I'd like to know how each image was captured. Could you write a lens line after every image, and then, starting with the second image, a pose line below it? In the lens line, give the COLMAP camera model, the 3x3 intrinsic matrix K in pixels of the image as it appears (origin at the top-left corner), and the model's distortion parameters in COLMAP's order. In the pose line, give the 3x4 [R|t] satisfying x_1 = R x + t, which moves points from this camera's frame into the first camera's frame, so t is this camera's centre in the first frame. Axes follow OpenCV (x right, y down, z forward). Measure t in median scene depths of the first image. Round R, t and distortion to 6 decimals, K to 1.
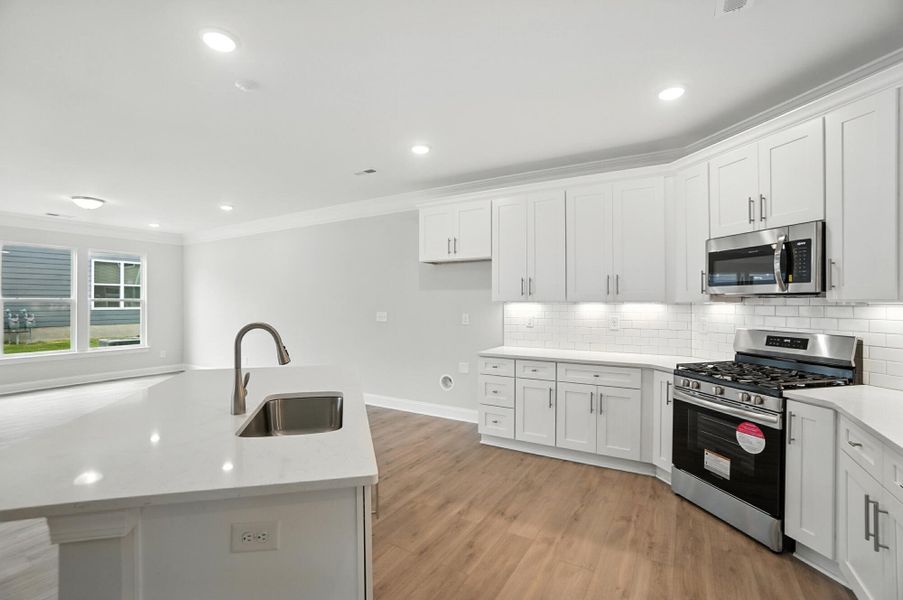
lens RADIAL K [[403.1, 0, 449.8], [0, 403.1, 302.1], [0, 0, 1]] dist [-0.063521, 0.024716]
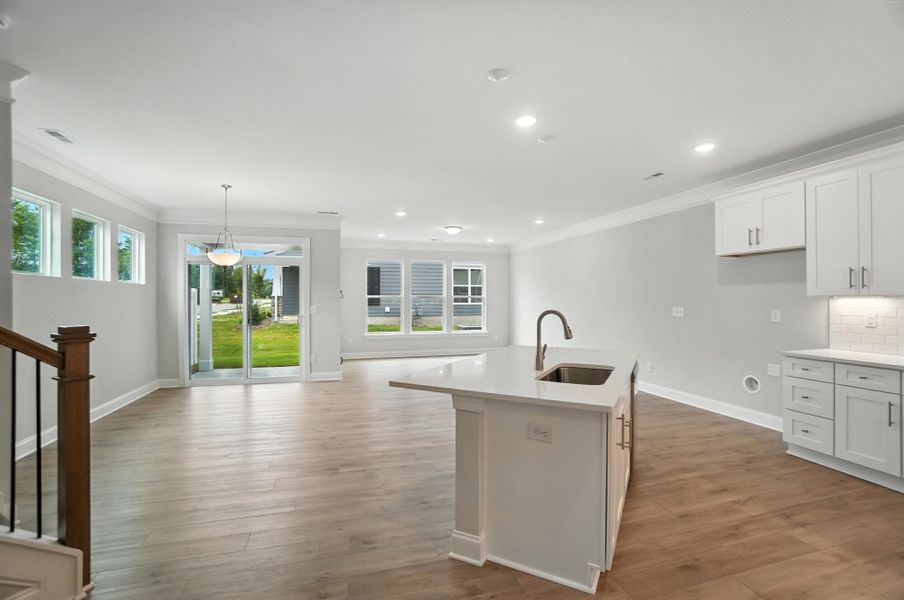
lens RADIAL K [[402.4, 0, 448.5], [0, 402.4, 296.9], [0, 0, 1]] dist [-0.063338, 0.022530]
pose [[0.732837, -0.004503, -0.680389, 0.119694], [0.000907, 0.999984, -0.005640, 0.005199], [0.680404, 0.003516, 0.732829, -0.168587]]
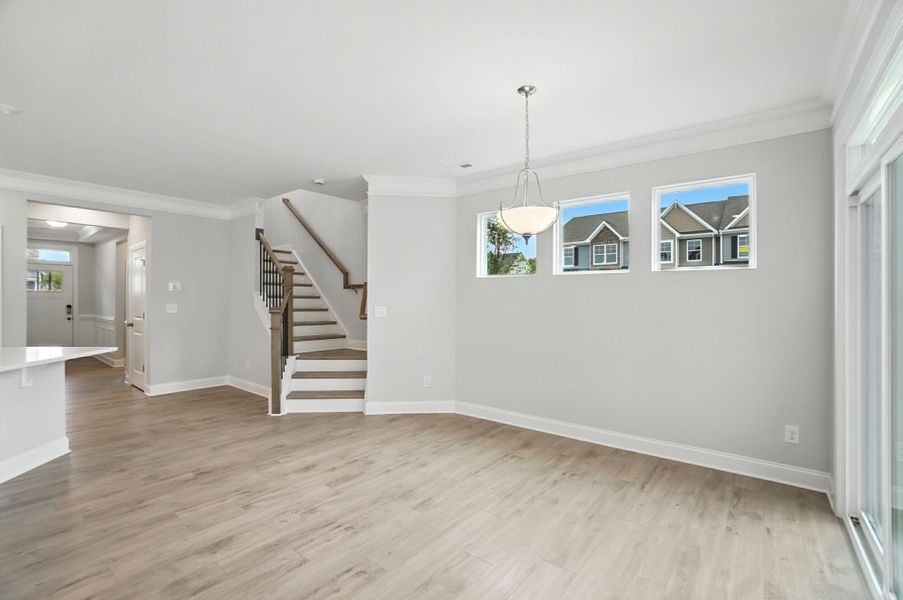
lens RADIAL K [[403.1, 0, 449.8], [0, 403.1, 302.1], [0, 0, 1]] dist [-0.063521, 0.024716]
pose [[-0.990556, -0.007986, 0.136874, -1.266874], [-0.008248, 0.999965, -0.001342, 0.021106], [-0.136858, -0.002459, -0.990588, 1.025951]]
